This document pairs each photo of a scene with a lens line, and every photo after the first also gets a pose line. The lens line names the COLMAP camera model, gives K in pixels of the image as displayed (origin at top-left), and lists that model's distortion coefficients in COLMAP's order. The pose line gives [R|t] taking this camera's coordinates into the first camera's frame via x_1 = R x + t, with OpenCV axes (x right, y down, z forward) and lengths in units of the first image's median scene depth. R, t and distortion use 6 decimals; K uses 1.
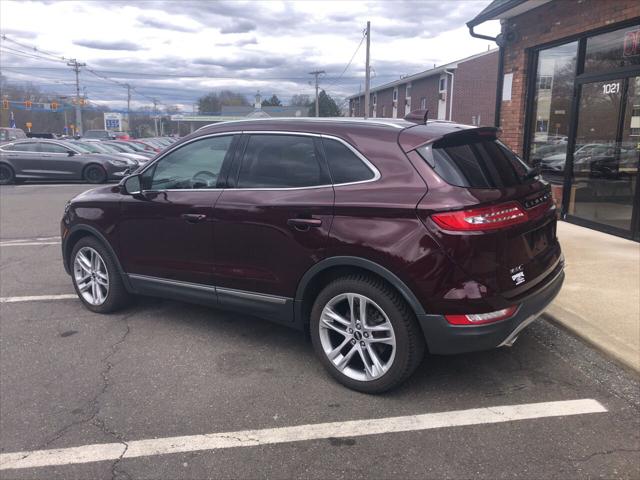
lens RADIAL K [[523.3, 0, 316.6], [0, 523.3, 236.3], [0, 0, 1]] dist [0.021334, -0.008615]
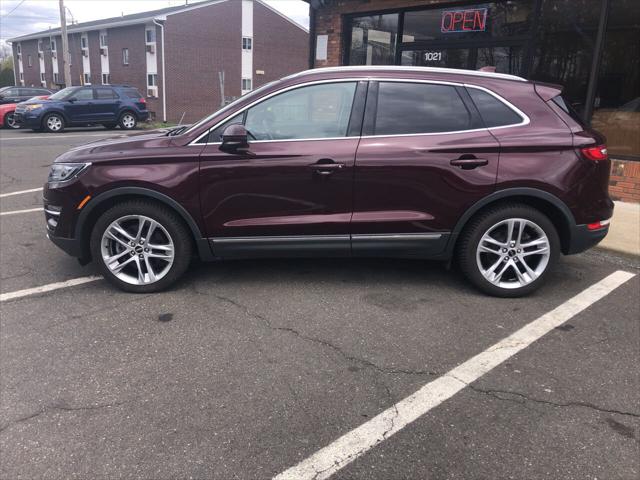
lens RADIAL K [[523.3, 0, 316.2], [0, 523.3, 235.3], [0, 0, 1]] dist [0.021334, -0.008615]
pose [[0.819055, -0.123222, 0.560325, -0.748102], [0.079720, 0.991632, 0.101541, -0.009381], [-0.568149, -0.038498, 0.822025, 0.190587]]
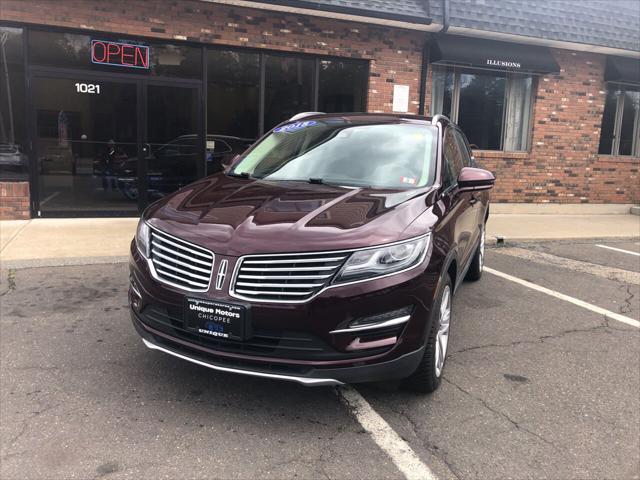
lens RADIAL K [[523.3, 0, 314.4], [0, 523.3, 238.4], [0, 0, 1]] dist [0.021334, -0.008615]
pose [[-0.226807, -0.165846, 0.959715, -1.141962], [0.158181, 0.966039, 0.204321, -0.222174], [-0.961008, 0.198151, -0.192871, 1.430958]]
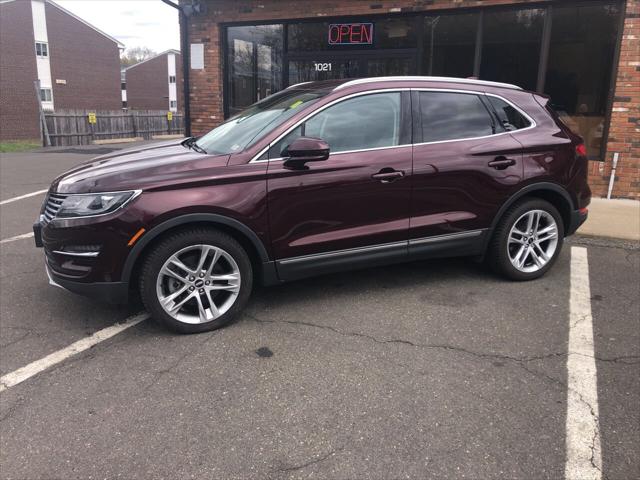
lens RADIAL K [[523.3, 0, 315.7], [0, 523.3, 235.3], [0, 0, 1]] dist [0.021334, -0.008615]
pose [[0.547806, -0.189914, 0.814764, -1.043587], [0.149484, 0.980441, 0.128026, -0.067083], [-0.823142, 0.051661, 0.565481, 0.518428]]
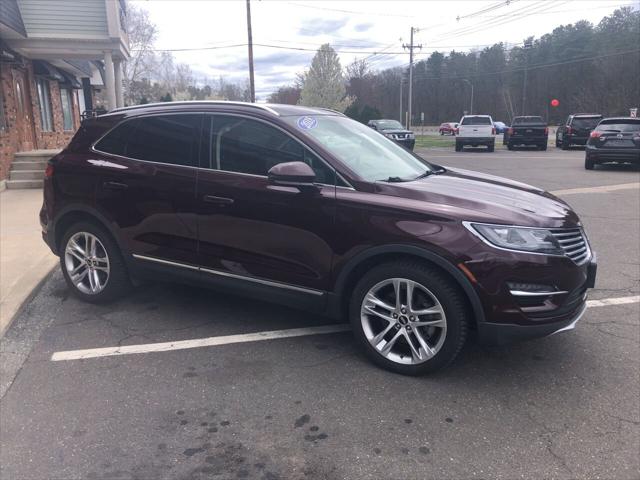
lens RADIAL K [[523.3, 0, 316.4], [0, 523.3, 236.0], [0, 0, 1]] dist [0.021334, -0.008615]
pose [[-0.991117, 0.046367, -0.124649, -0.015461], [-0.007174, 0.917253, 0.398241, -0.409367], [0.132800, 0.395598, -0.908772, 2.123811]]
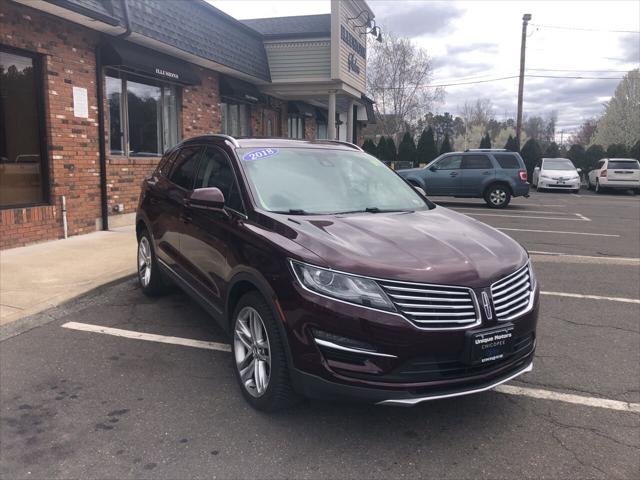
lens RADIAL K [[523.3, 0, 317.2], [0, 523.3, 237.7], [0, 0, 1]] dist [0.021334, -0.008615]
pose [[-0.912497, -0.068985, 0.403225, -0.612692], [0.072952, 0.942438, 0.326325, -0.391379], [-0.402526, 0.327186, -0.854940, 2.057807]]
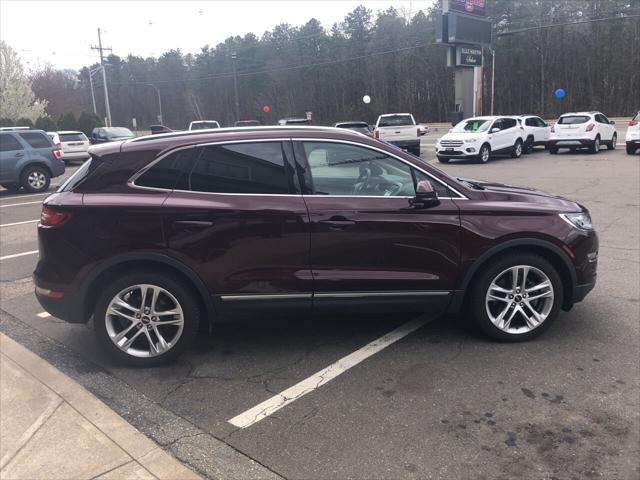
lens RADIAL K [[523.3, 0, 313.9], [0, 523.3, 236.3], [0, 0, 1]] dist [0.021334, -0.008615]
pose [[-0.754461, 0.179445, -0.631338, 0.635143], [-0.085759, 0.926702, 0.365880, -0.416553], [0.650718, 0.330185, -0.683772, 1.868024]]
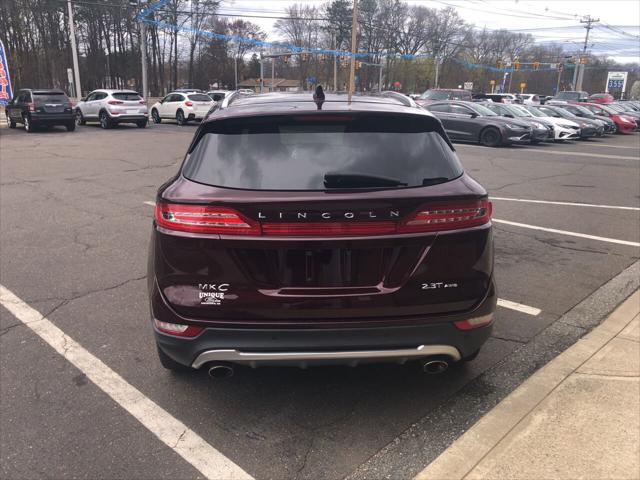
lens RADIAL K [[523.3, 0, 316.8], [0, 523.3, 234.6], [0, 0, 1]] dist [0.021334, -0.008615]
pose [[0.617384, 0.222143, -0.754645, 0.760945], [-0.169369, 0.974339, 0.148251, -0.117005], [0.768213, 0.036286, 0.639165, 0.420759]]
